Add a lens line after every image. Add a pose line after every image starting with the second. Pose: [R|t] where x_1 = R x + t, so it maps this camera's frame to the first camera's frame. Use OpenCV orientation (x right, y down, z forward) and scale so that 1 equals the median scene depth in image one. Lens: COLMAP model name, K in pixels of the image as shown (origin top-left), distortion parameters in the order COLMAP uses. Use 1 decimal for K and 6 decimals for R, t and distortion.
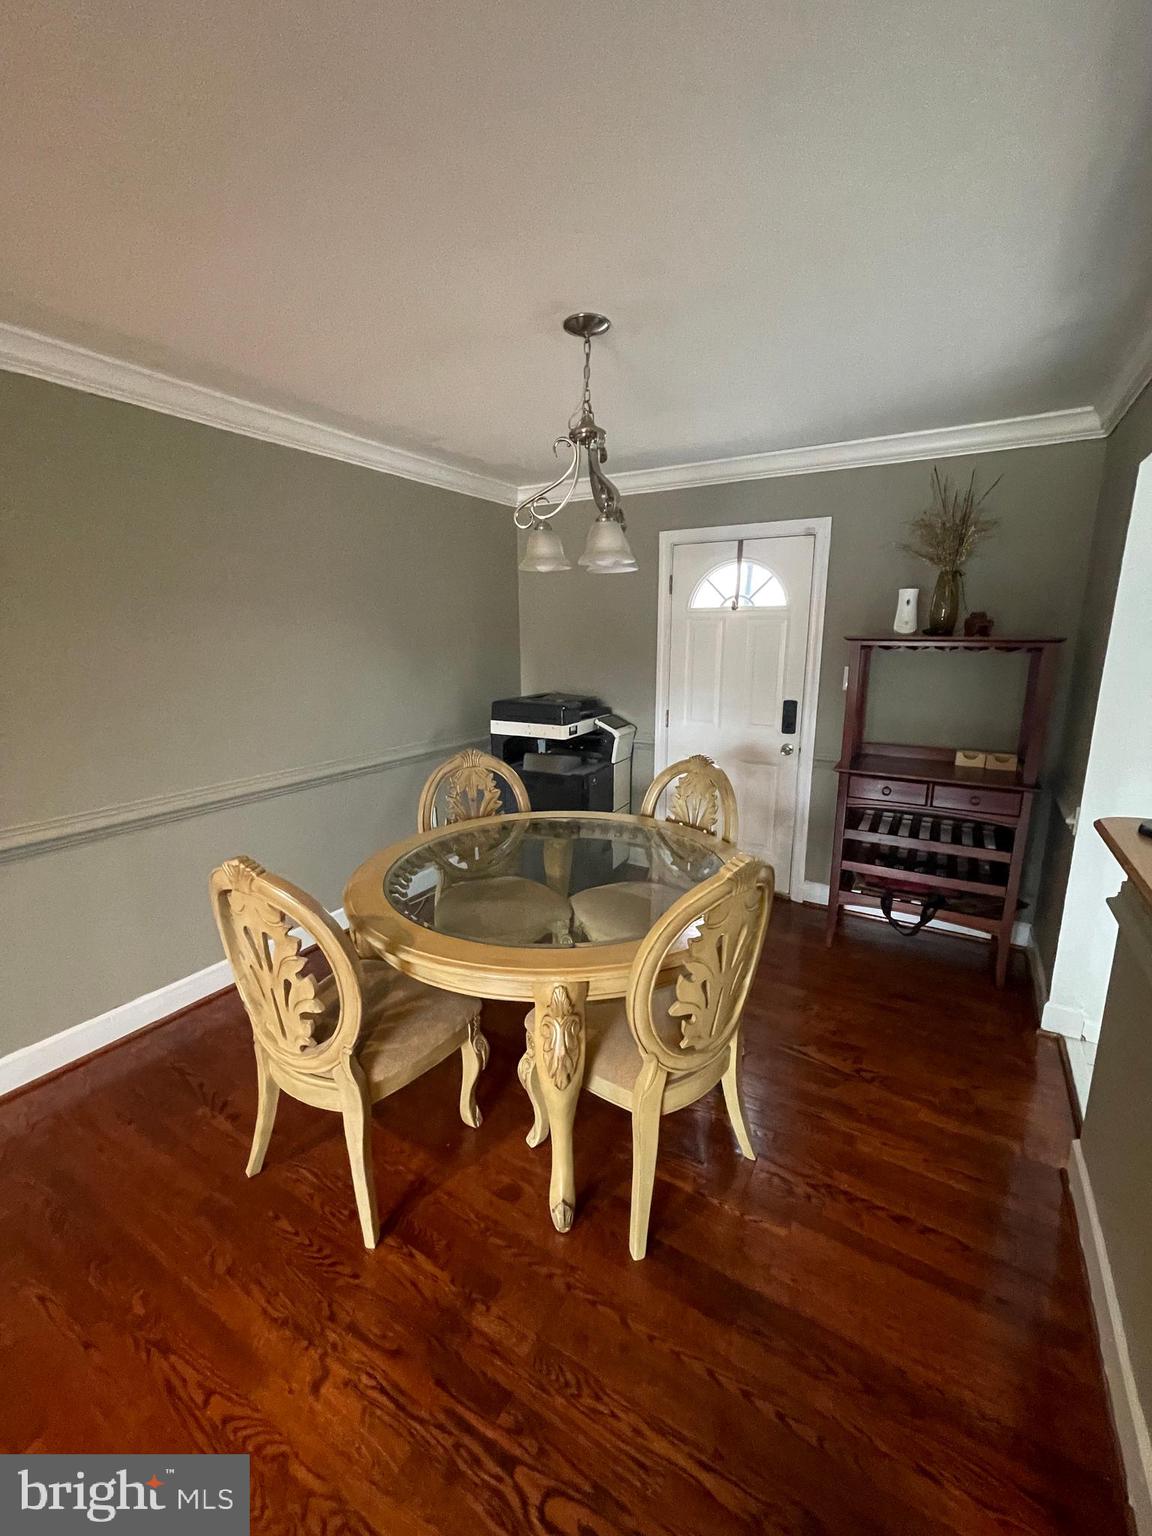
lens RADIAL K [[622.9, 0, 581.3], [0, 622.9, 765.0], [0, 0, 1]] dist [0.000108, 0.000062]
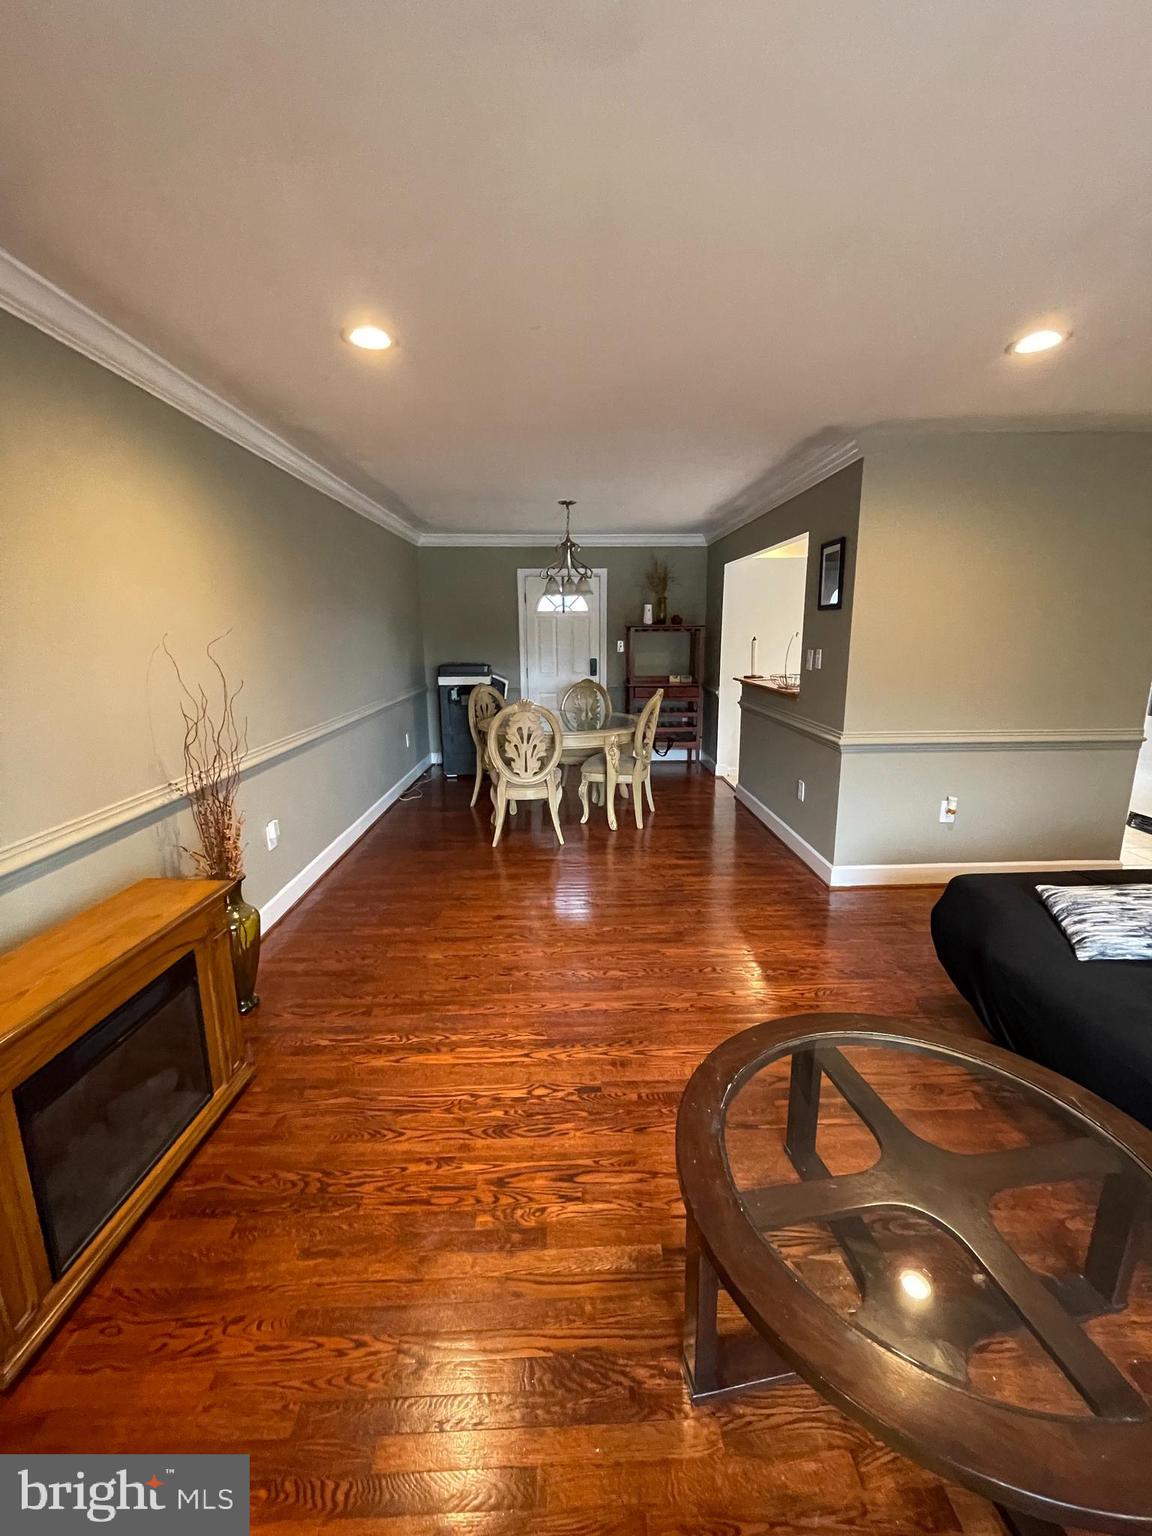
lens RADIAL K [[626.0, 0, 582.9], [0, 626.0, 762.4], [0, 0, 1]] dist [-0.012269, 0.010249]
pose [[0.839981, -0.114746, 0.530345, -0.786468], [0.117651, 0.992648, 0.028430, 0.163175], [-0.529708, 0.038515, 0.847305, -0.652728]]
